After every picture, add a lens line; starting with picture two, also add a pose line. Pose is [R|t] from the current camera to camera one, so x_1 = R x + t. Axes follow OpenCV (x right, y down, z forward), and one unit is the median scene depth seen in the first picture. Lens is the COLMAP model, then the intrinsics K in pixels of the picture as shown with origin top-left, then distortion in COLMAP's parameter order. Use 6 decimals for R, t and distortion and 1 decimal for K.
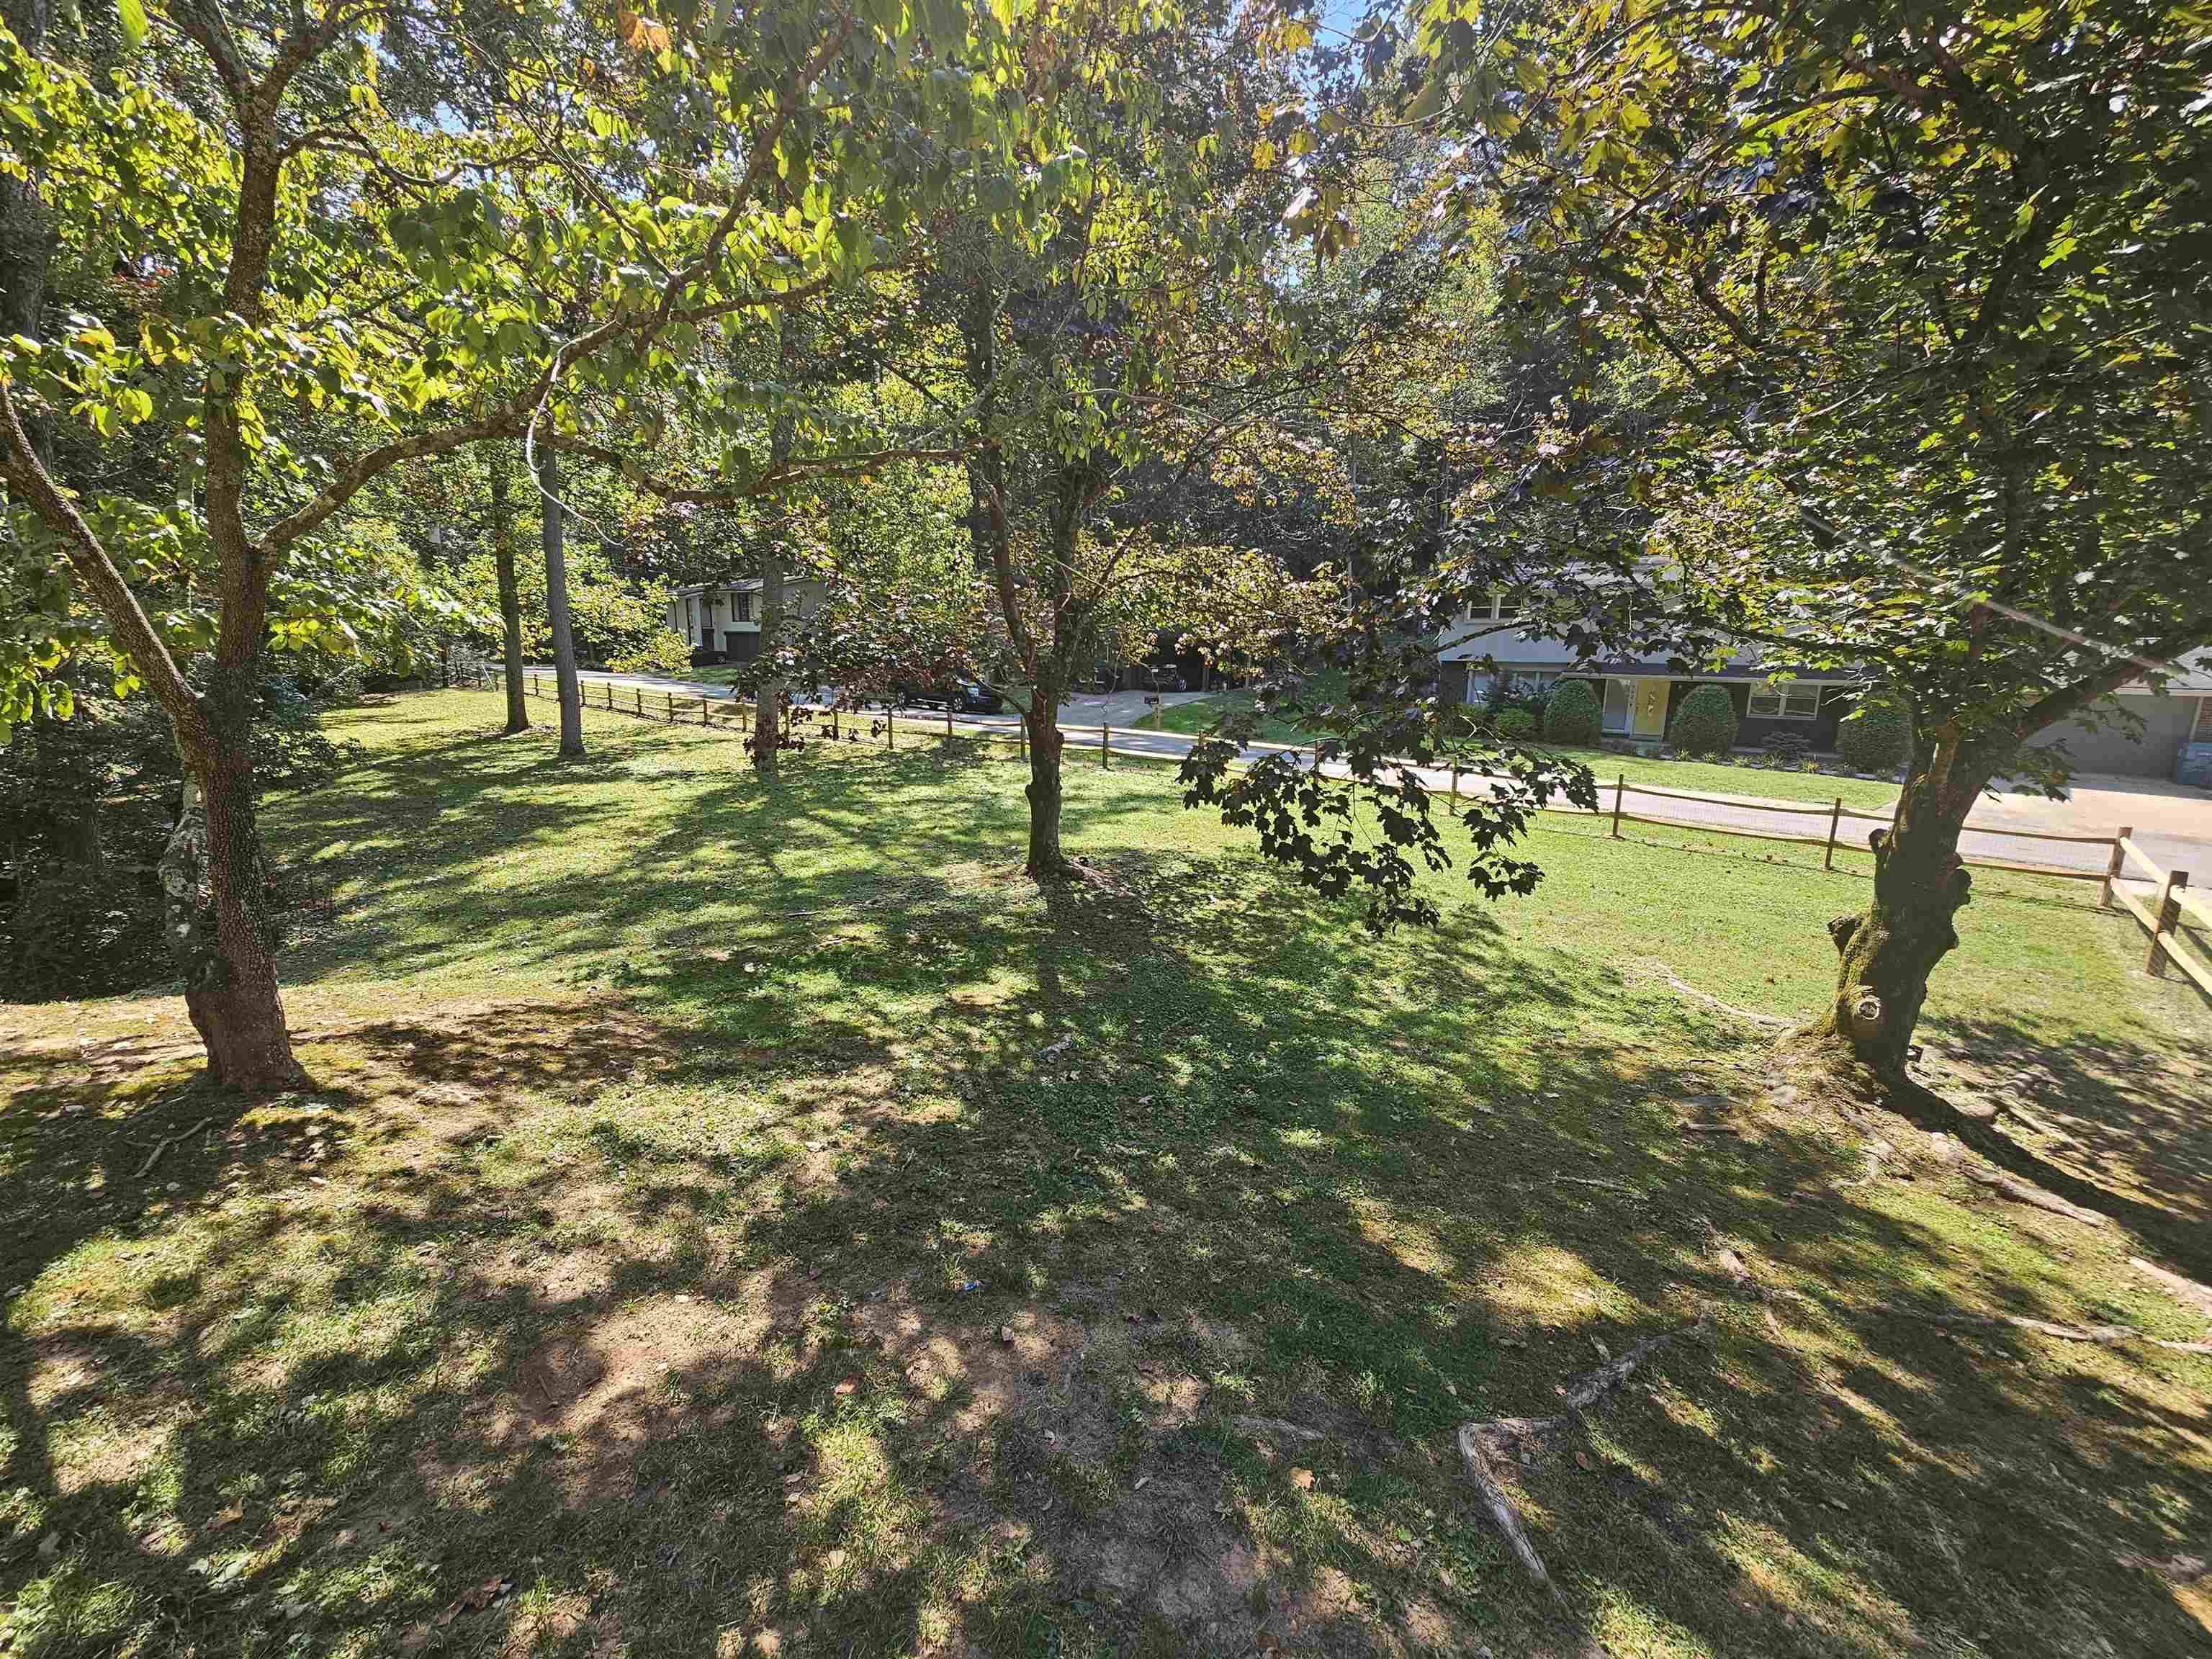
lens RADIAL K [[908.2, 0, 1127.1], [0, 908.2, 837.4], [0, 0, 1]] dist [0.002067, 0.000990]
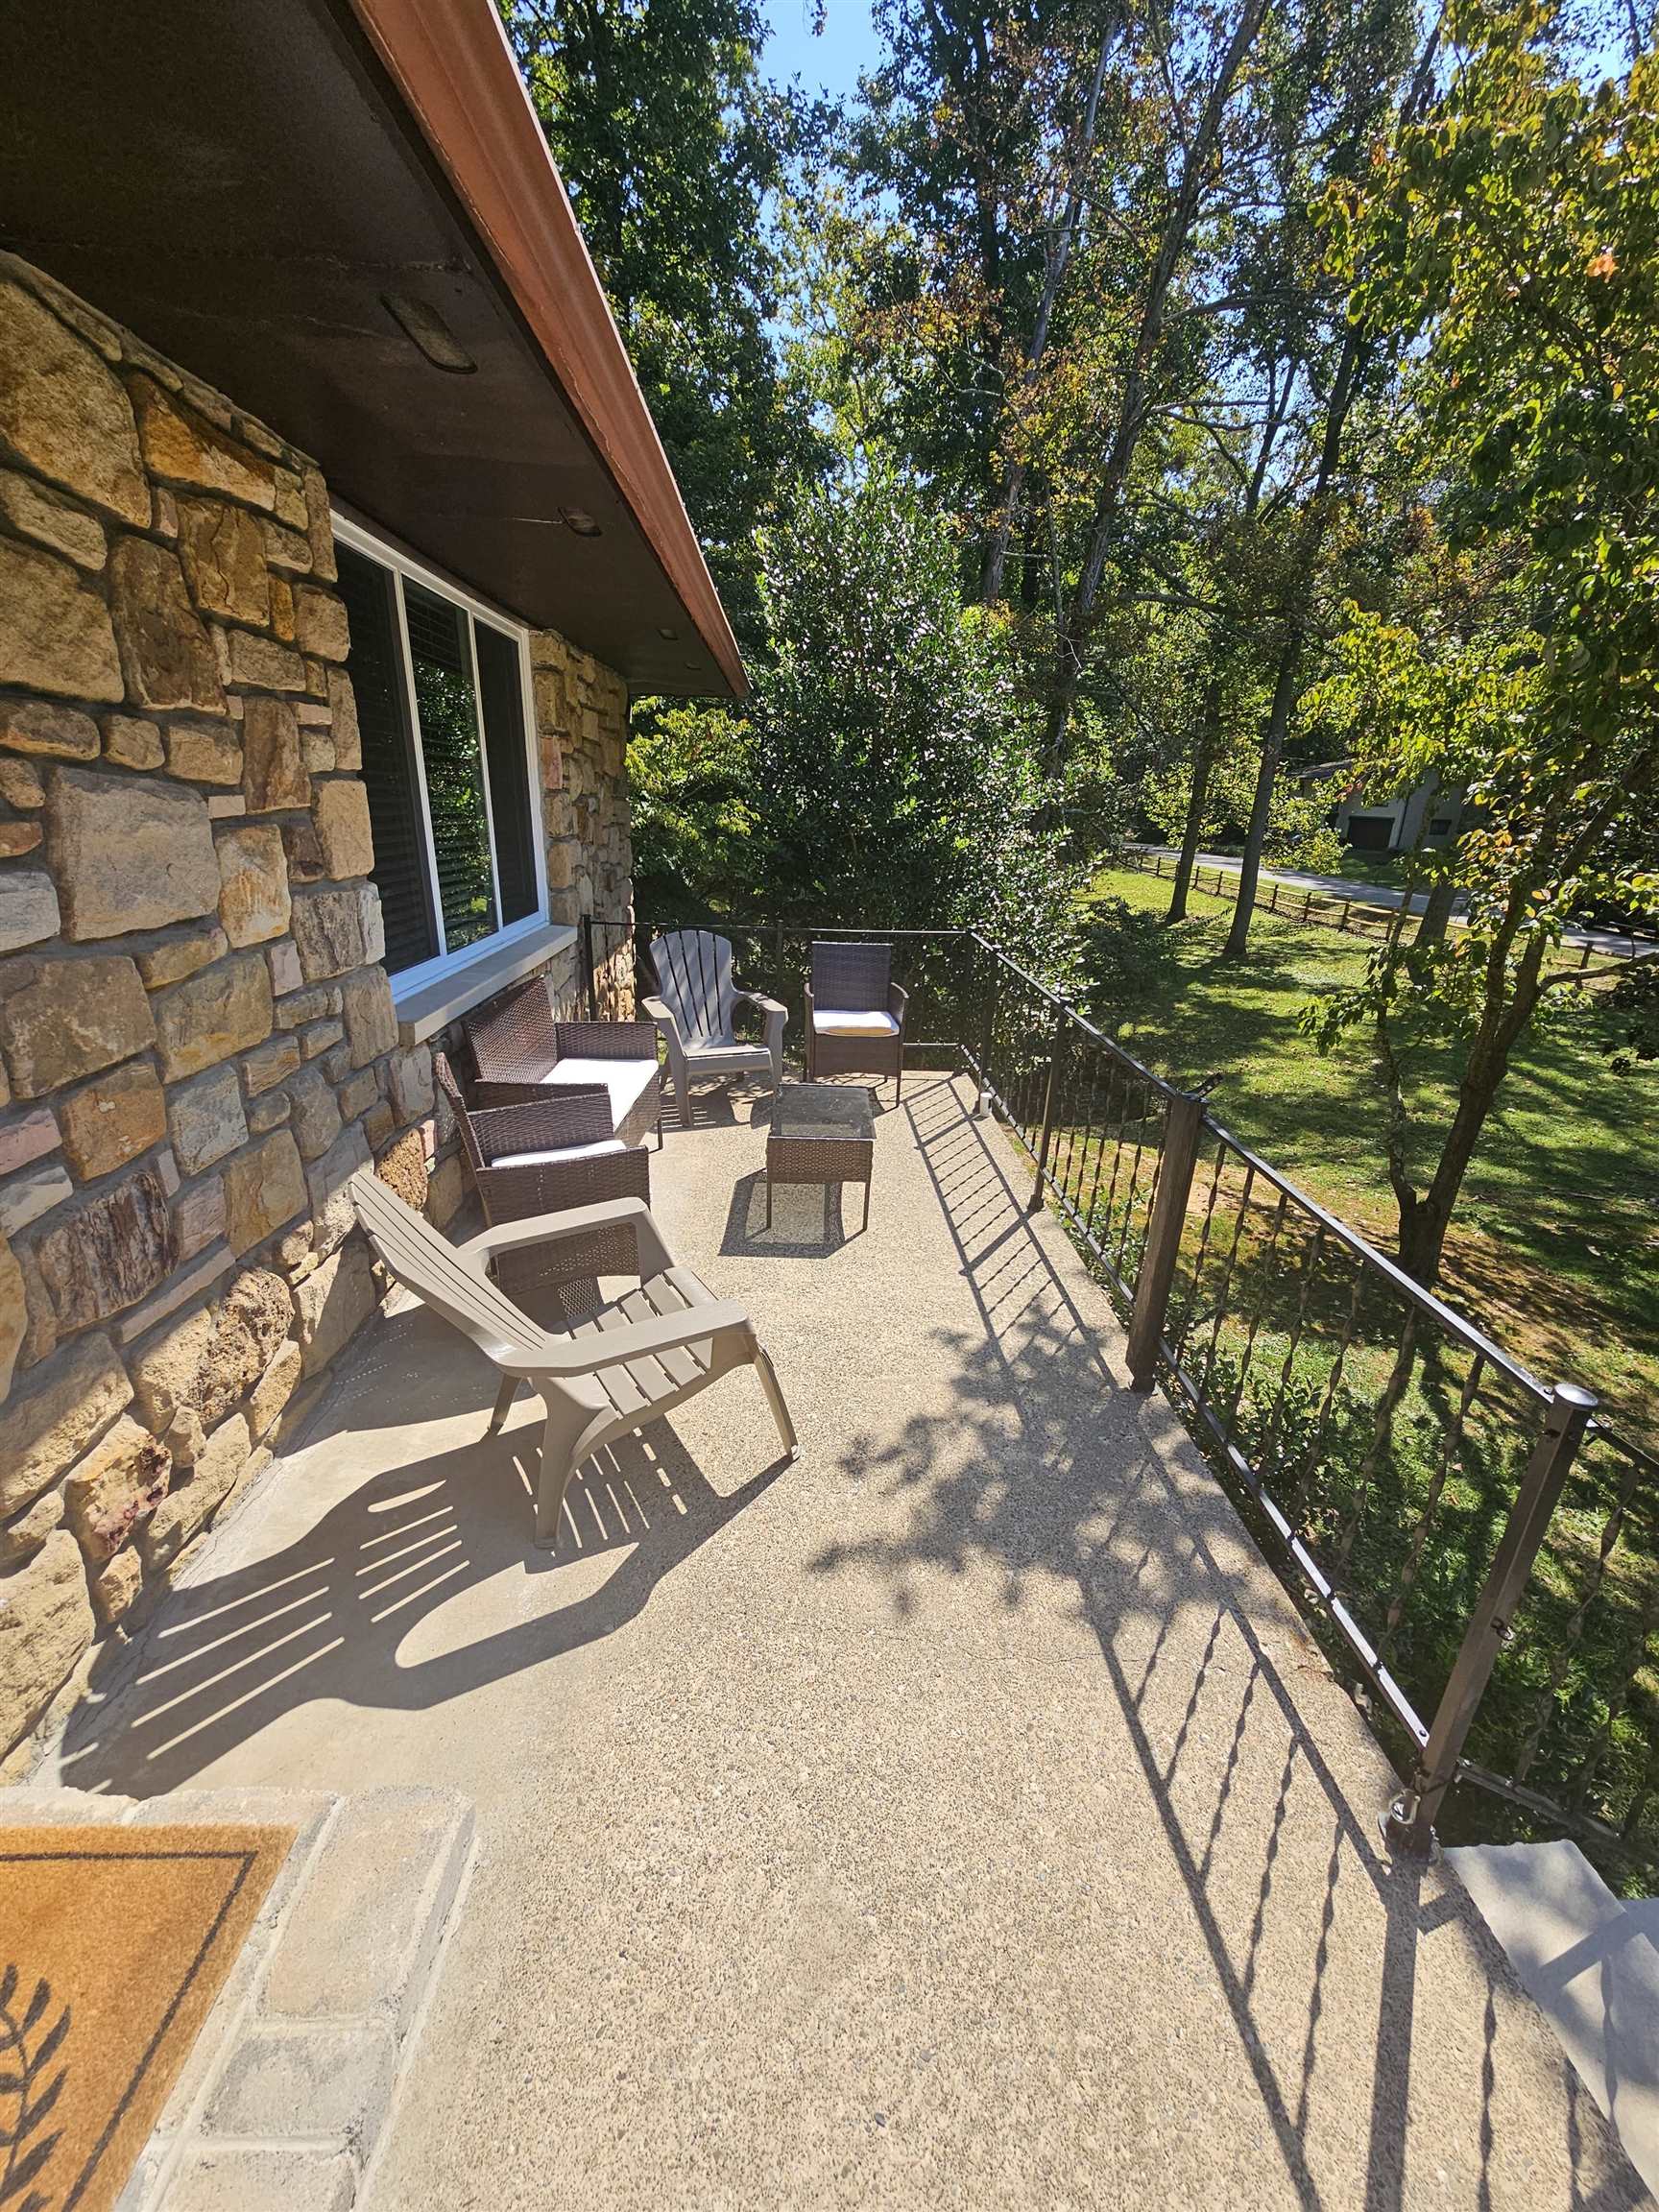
lens RADIAL K [[908.2, 0, 825.6], [0, 908.2, 1128.7], [0, 0, 1]] dist [0.002067, 0.000990]
pose [[0.656268, 0.259402, -0.708536, -0.165141], [-0.161114, 0.965564, 0.204274, -0.059842], [0.737126, -0.019903, 0.675462, -0.357489]]
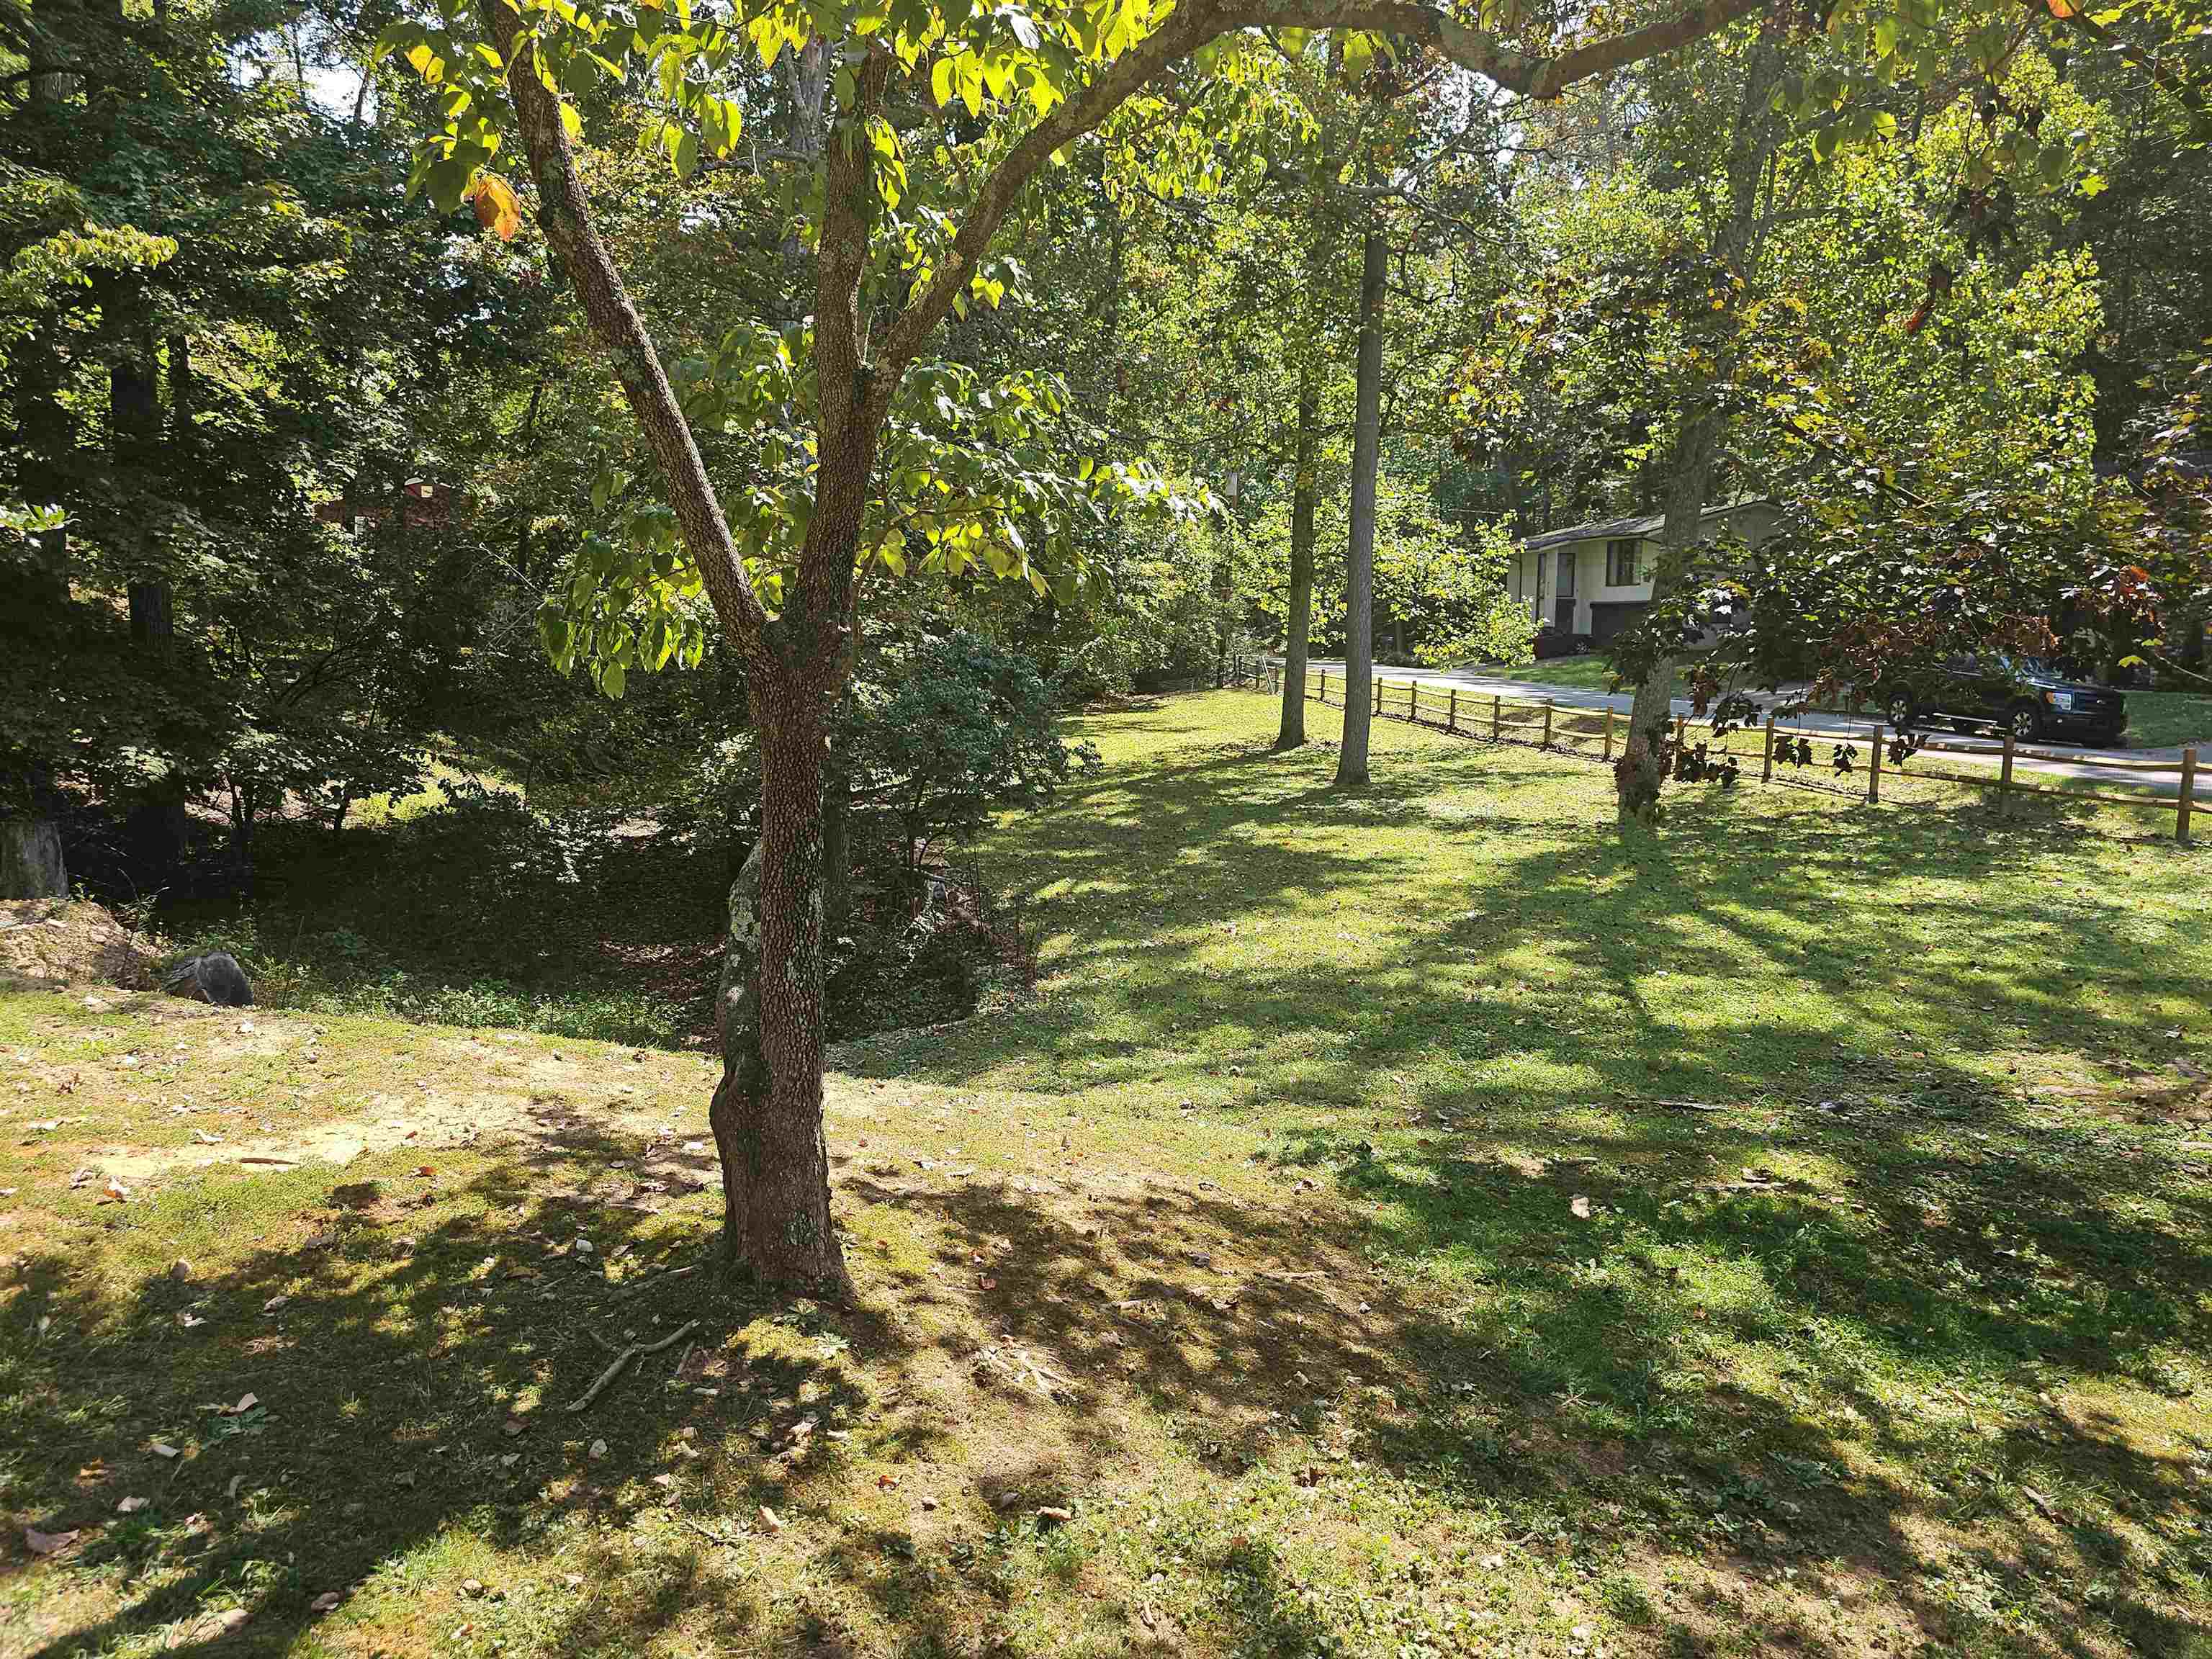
lens RADIAL K [[1481.2, 0, 1094.7], [0, 1481.2, 838.0], [0, 0, 1]] dist [0.020733, -0.029149]
pose [[0.748140, 0.076223, -0.659148, -0.056634], [-0.121641, 0.992300, -0.023316, -0.004106], [0.652295, 0.097624, 0.751652, 0.118004]]
